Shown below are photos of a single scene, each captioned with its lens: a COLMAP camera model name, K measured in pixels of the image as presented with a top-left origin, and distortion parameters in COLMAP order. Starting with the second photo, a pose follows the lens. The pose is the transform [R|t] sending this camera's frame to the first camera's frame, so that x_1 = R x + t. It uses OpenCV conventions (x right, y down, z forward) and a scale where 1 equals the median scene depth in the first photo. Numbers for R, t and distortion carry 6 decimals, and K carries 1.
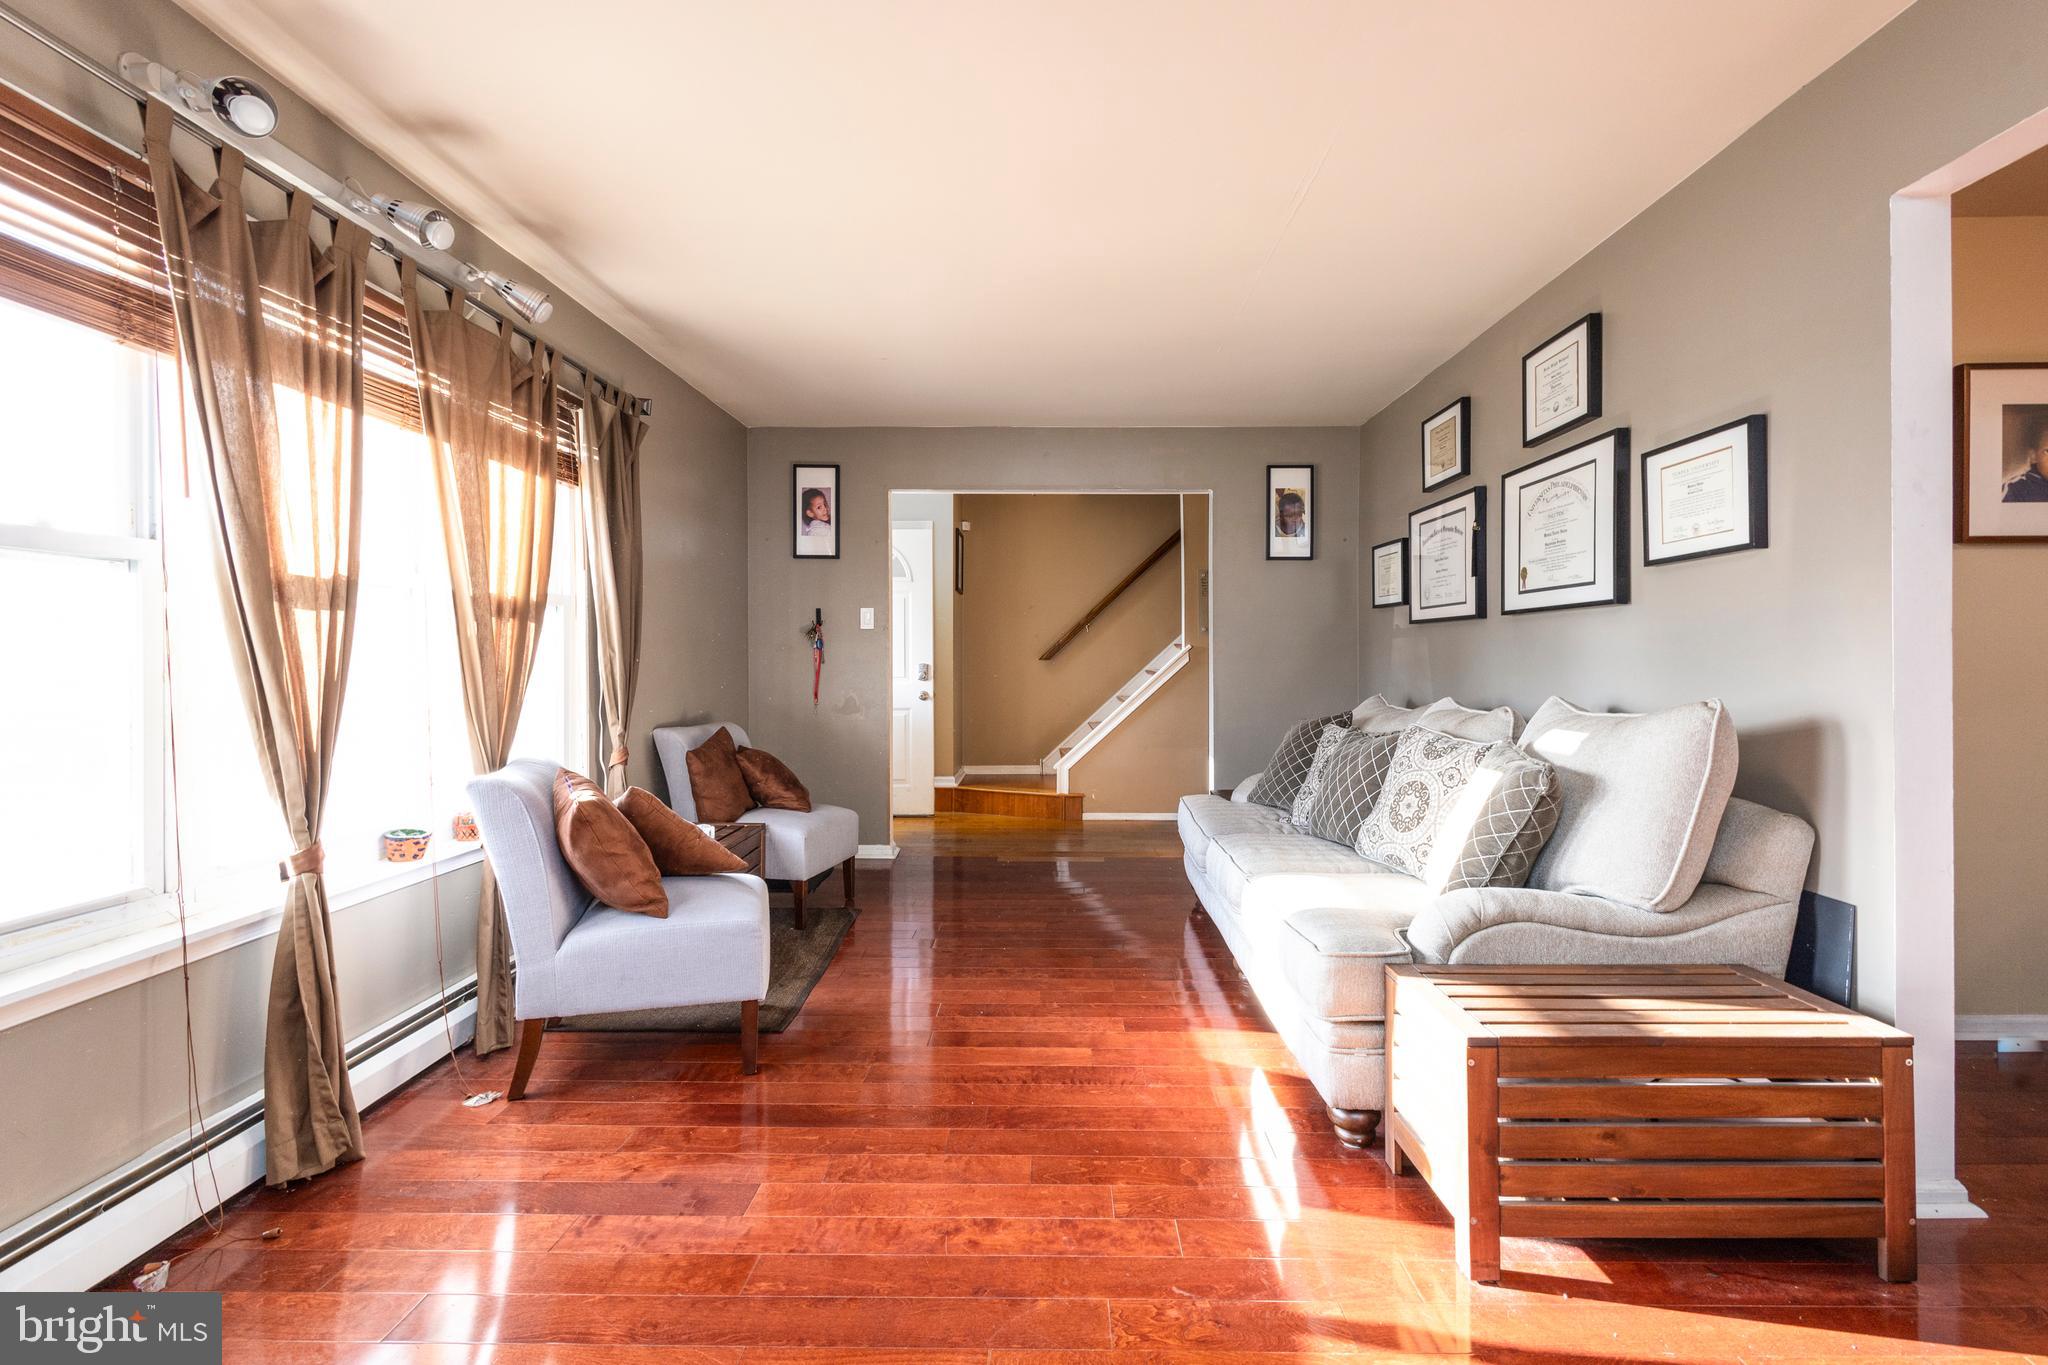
lens RADIAL K [[948.1, 0, 1008.2], [0, 948.1, 673.6], [0, 0, 1]] dist [0.008021, 0.000471]
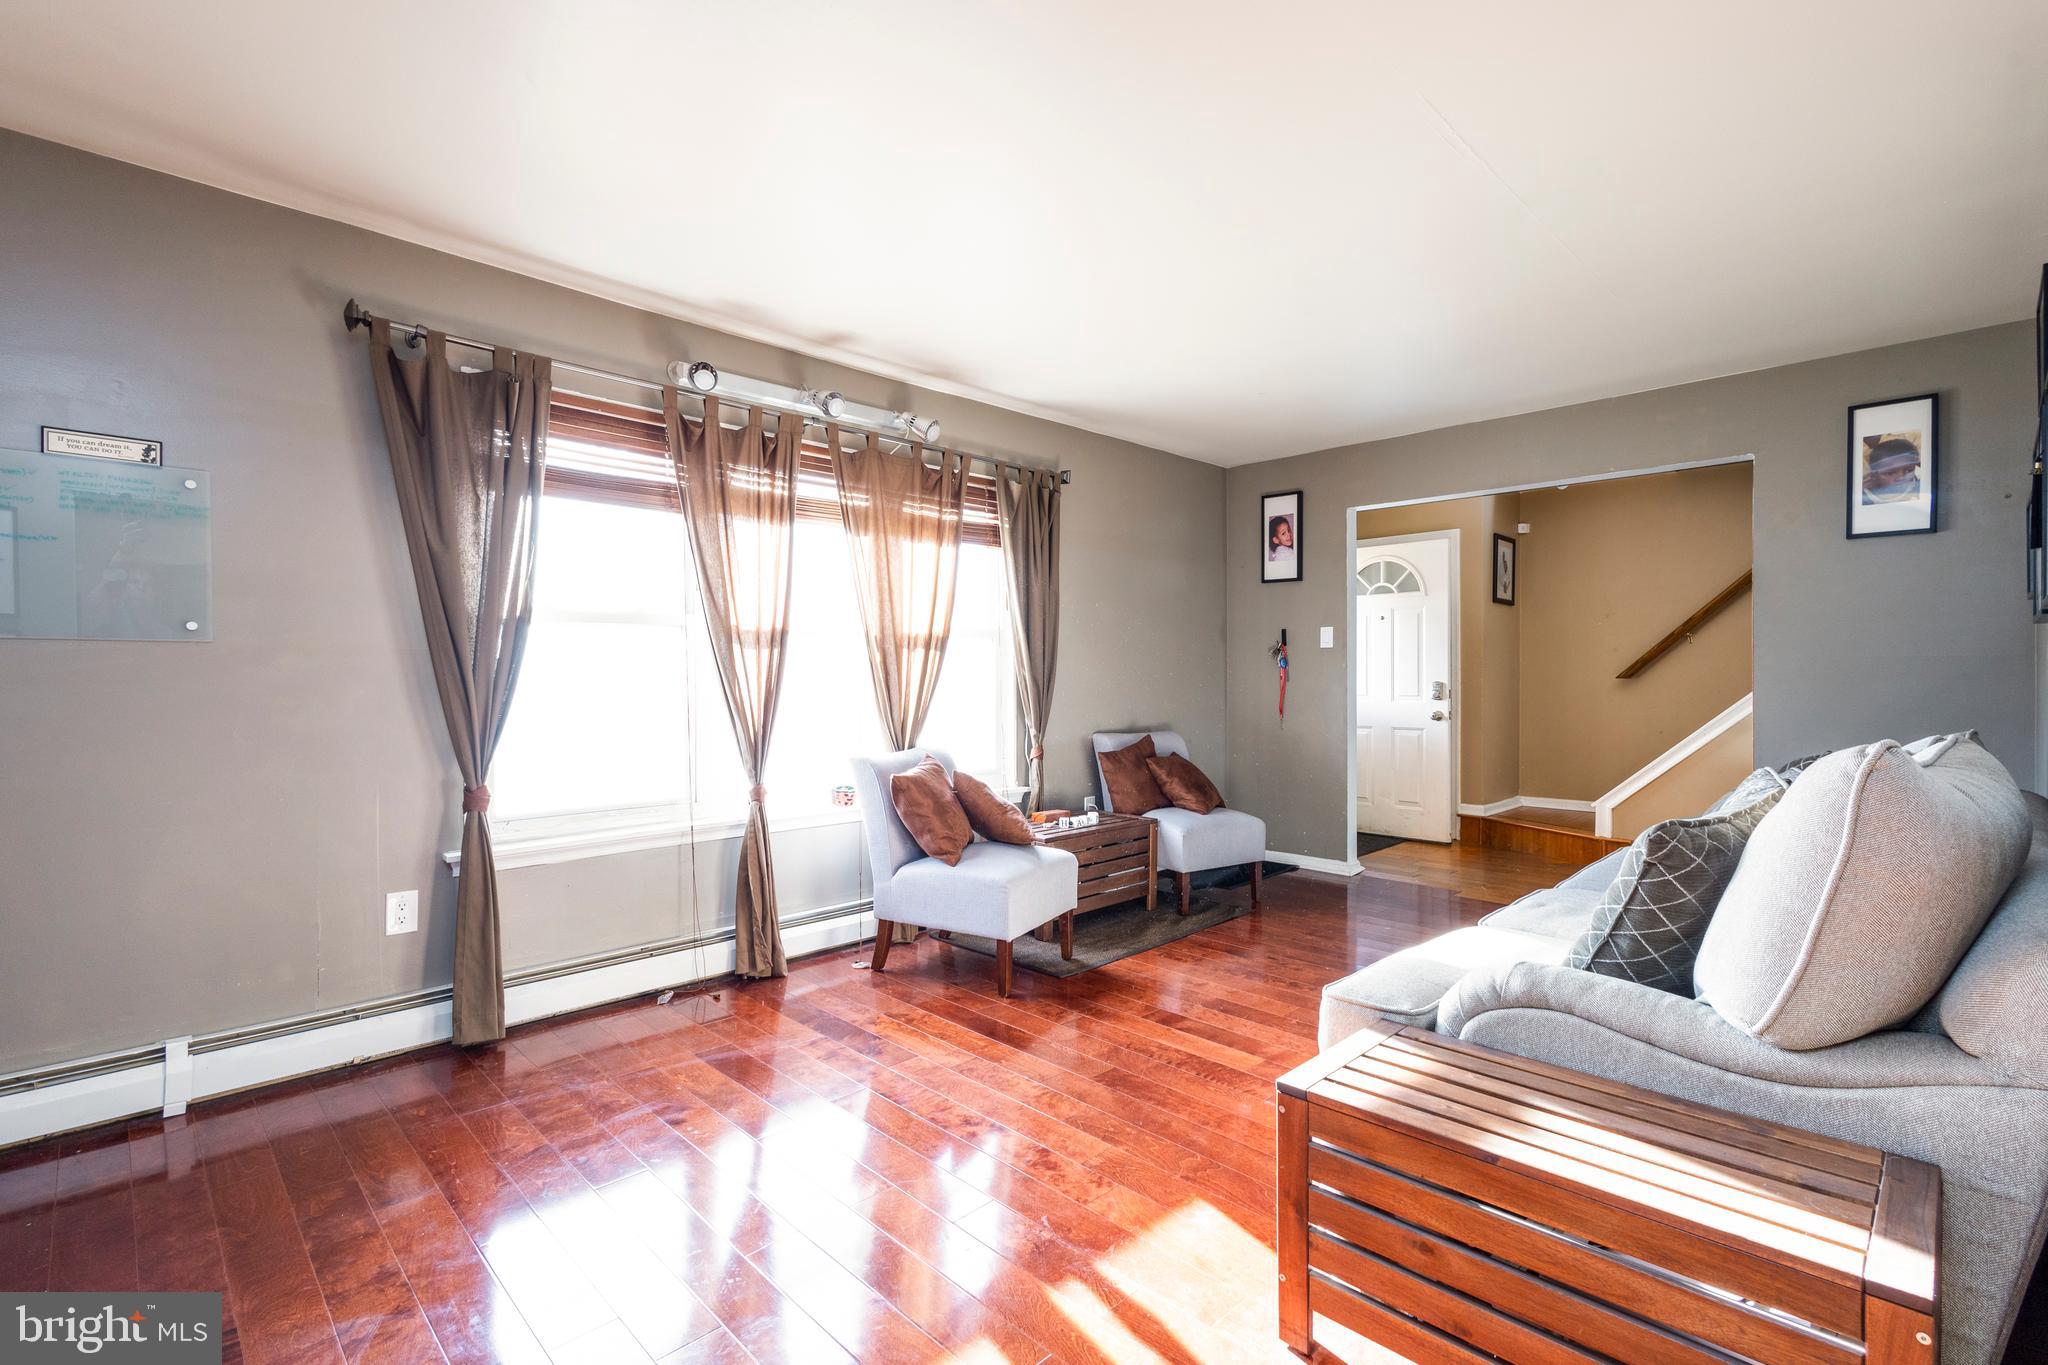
lens RADIAL K [[929.7, 0, 1019.4], [0, 929.7, 695.2], [0, 0, 1]] dist [0.015349, 0.000150]
pose [[0.713798, 0.014967, -0.700192, 0.633194], [-0.011021, 0.999888, 0.010137, -0.004711], [0.700265, 0.000481, 0.713882, 0.106078]]
